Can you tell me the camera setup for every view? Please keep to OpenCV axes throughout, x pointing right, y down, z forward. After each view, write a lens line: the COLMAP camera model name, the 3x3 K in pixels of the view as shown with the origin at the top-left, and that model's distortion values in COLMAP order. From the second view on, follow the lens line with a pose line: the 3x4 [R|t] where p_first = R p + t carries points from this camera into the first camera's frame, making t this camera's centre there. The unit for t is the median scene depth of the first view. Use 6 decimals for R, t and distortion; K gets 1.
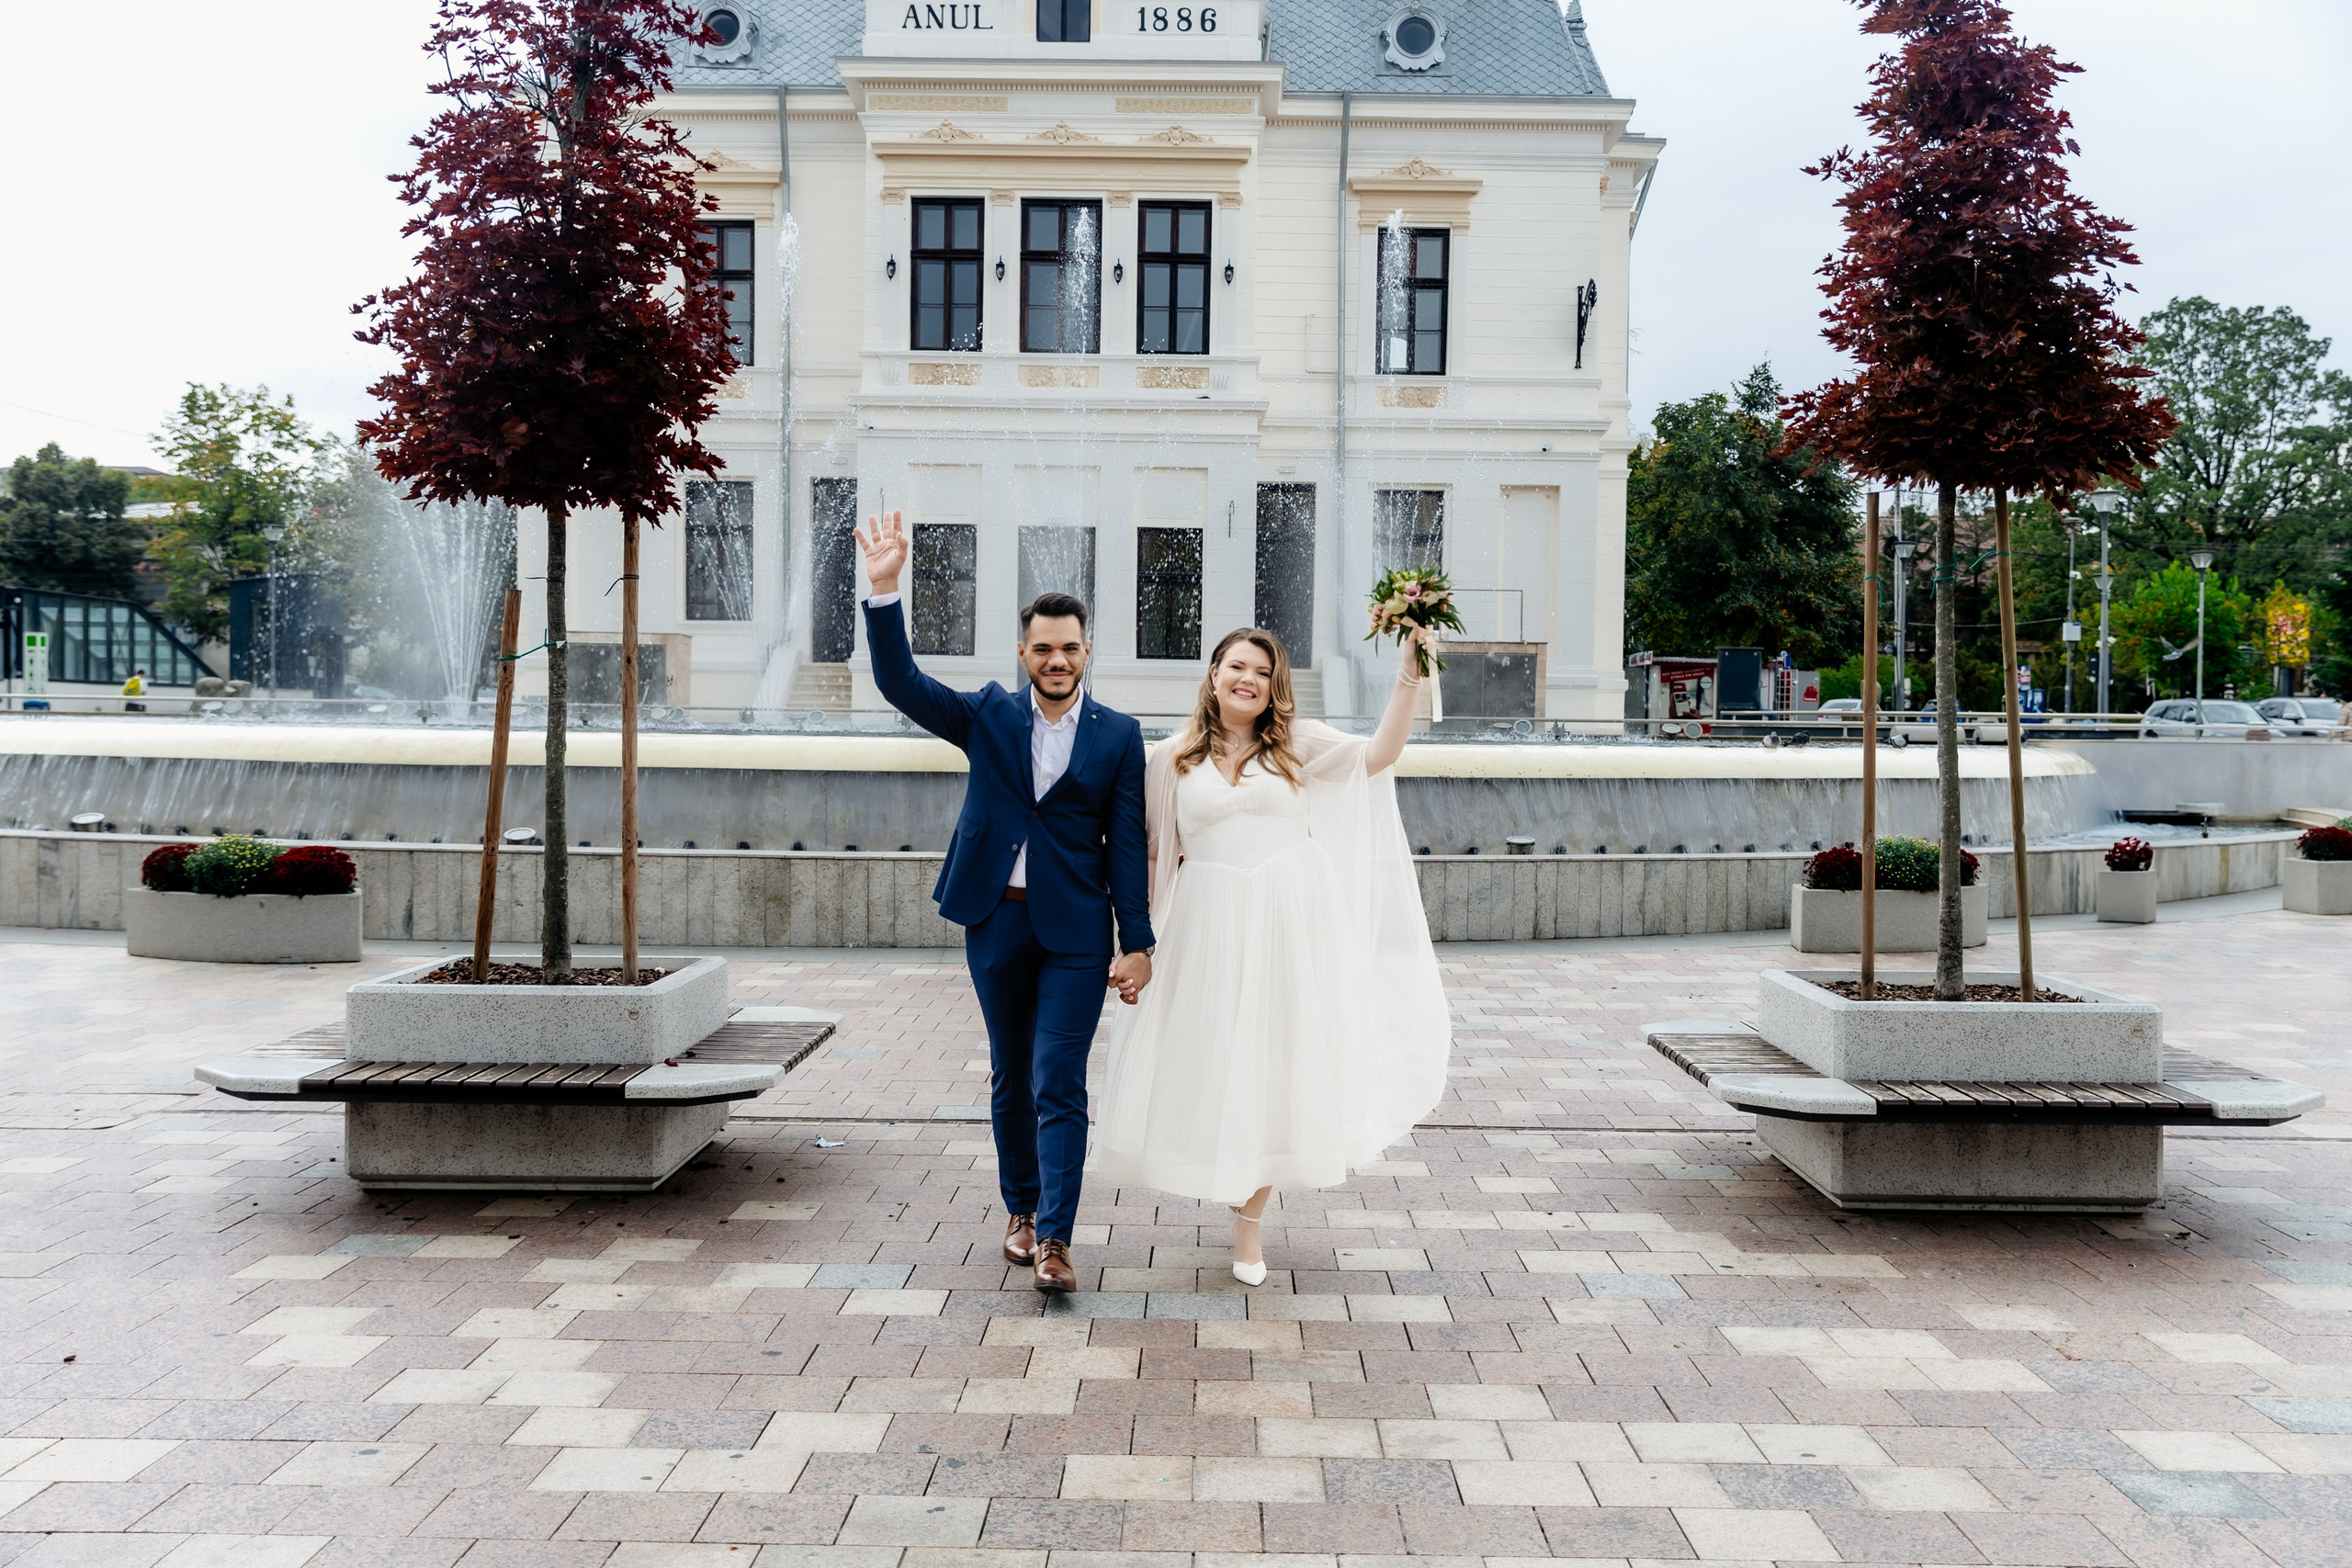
lens RADIAL K [[3853.3, 0, 1176.0], [0, 3853.3, 784.0], [0, 0, 1]] dist [0.032919, -0.012702]
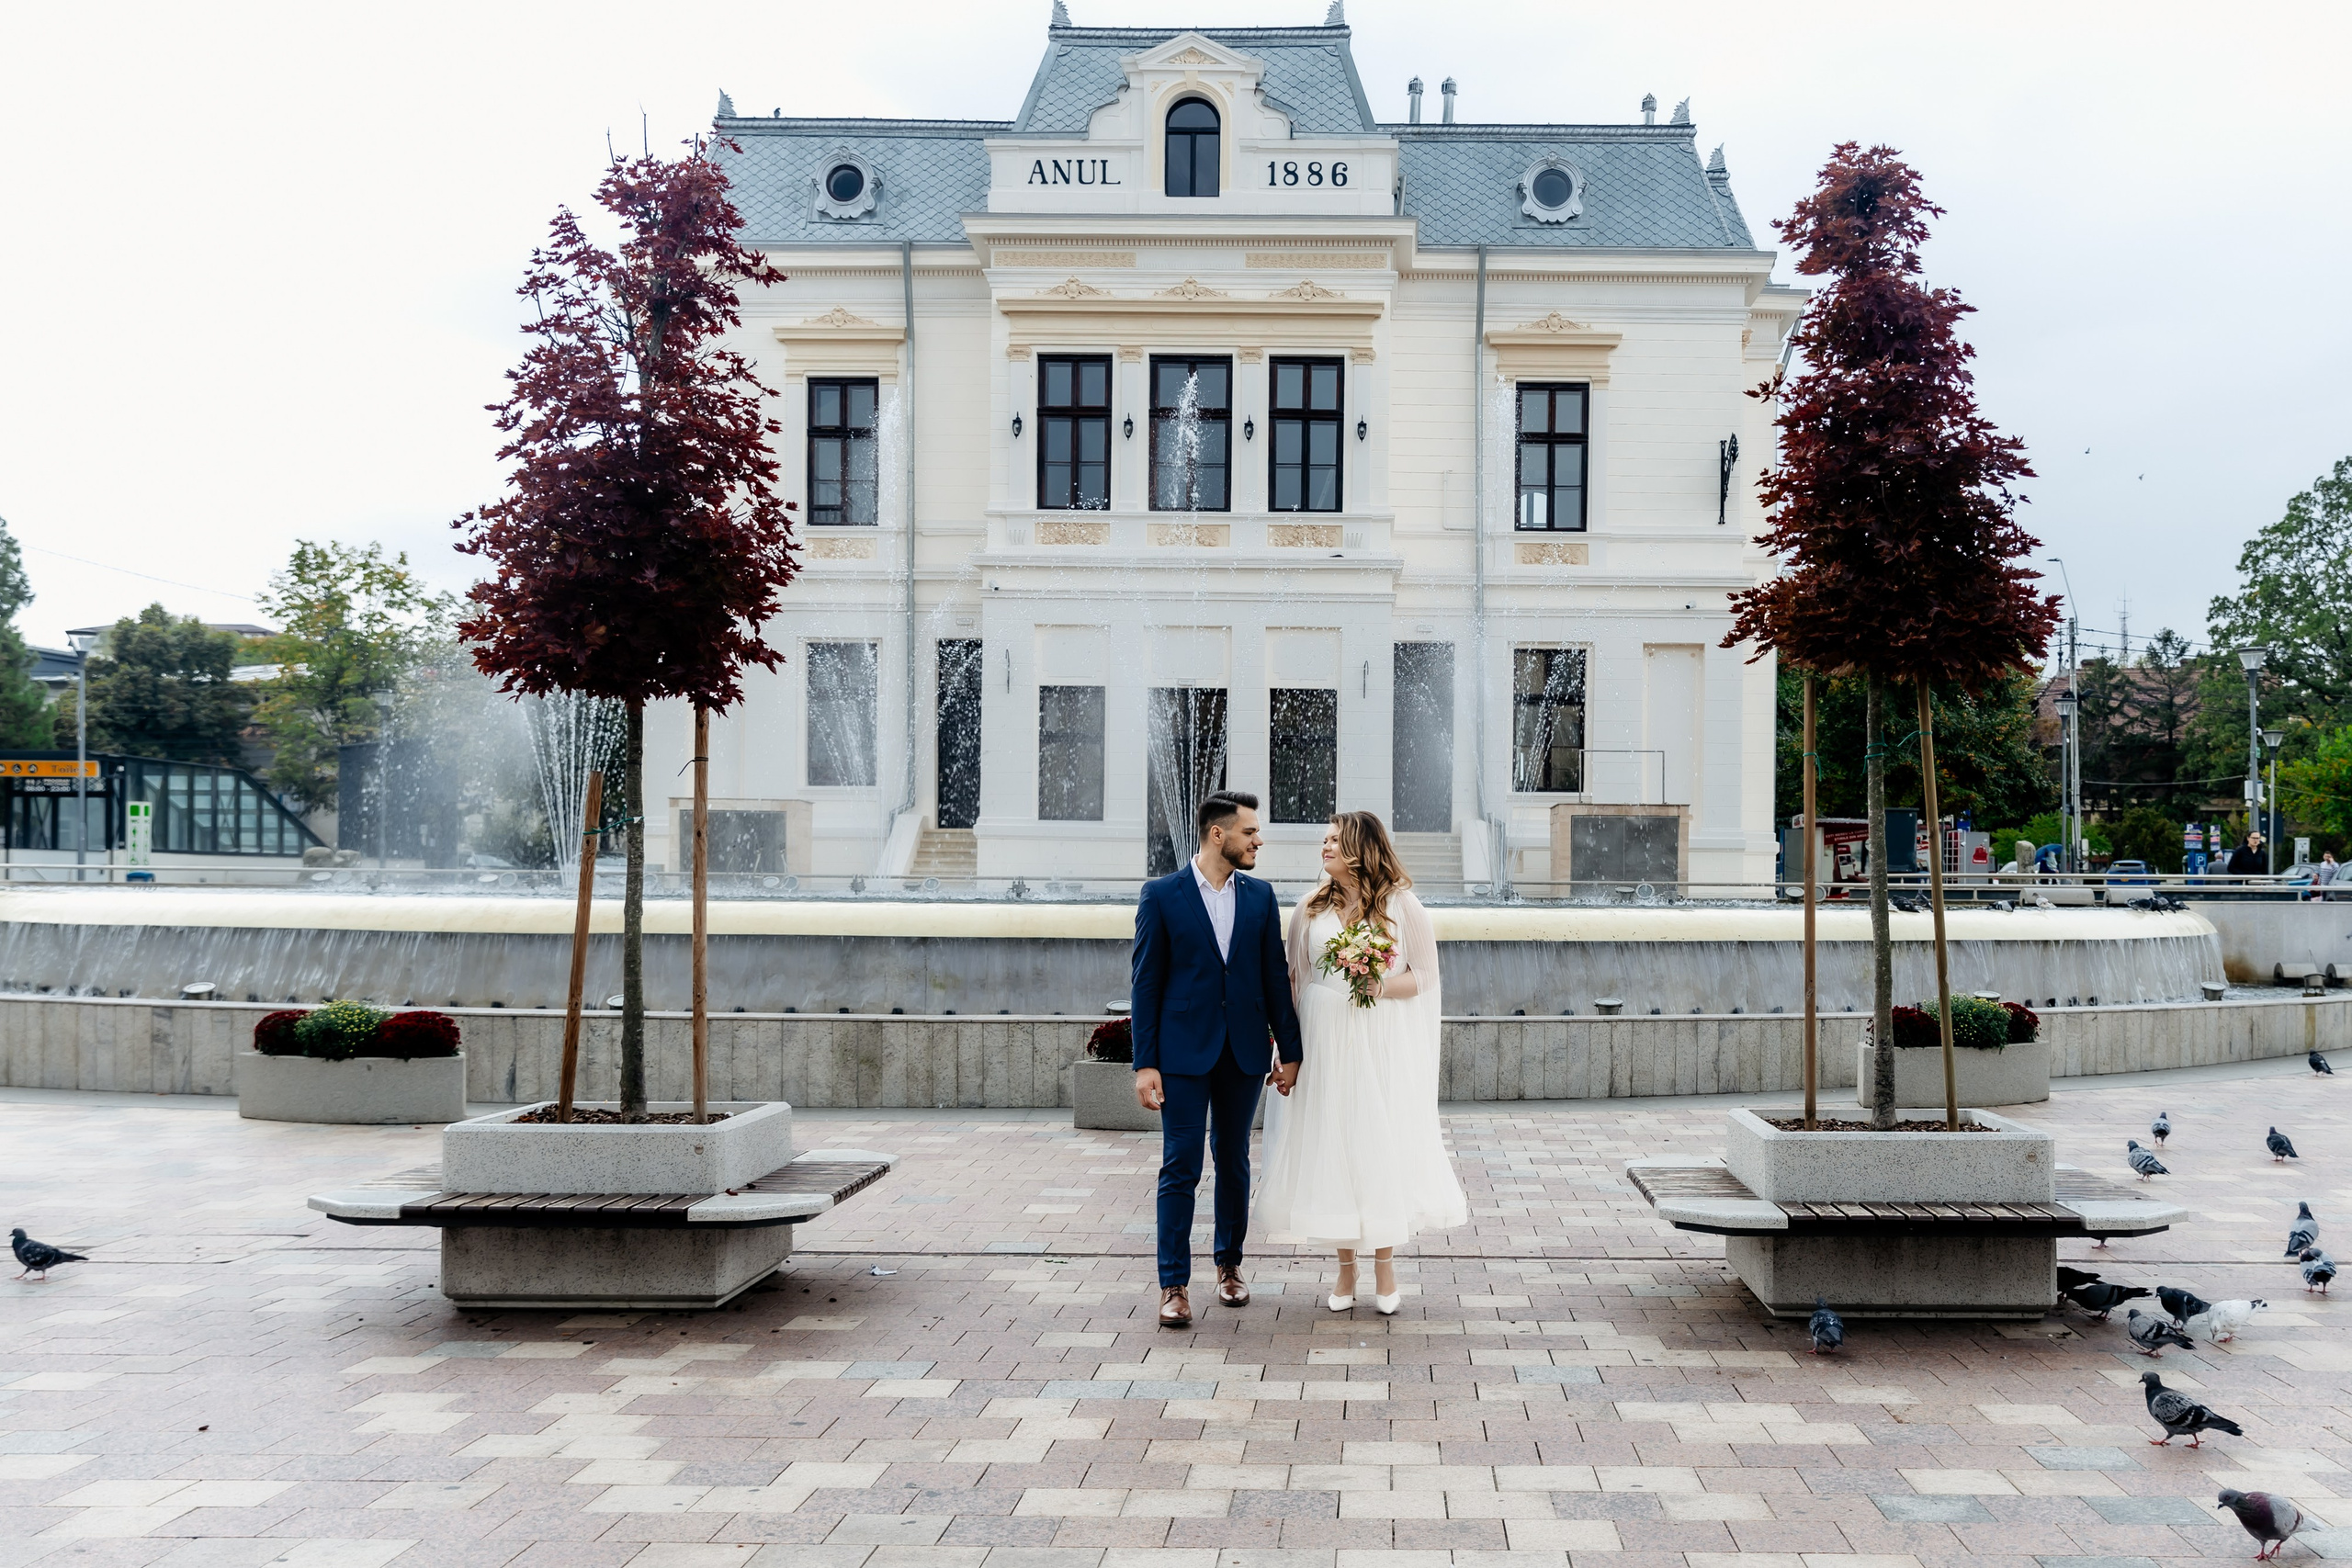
lens RADIAL K [[3136.9, 0, 1140.2], [0, 3136.9, 782.5], [0, 0, 1]] dist [0.008160, -0.006151]
pose [[0.999952, -0.004686, 0.008619, -0.037876], [0.005103, 0.998785, -0.049010, -0.003080], [-0.008379, 0.049052, 0.998761, 0.157808]]
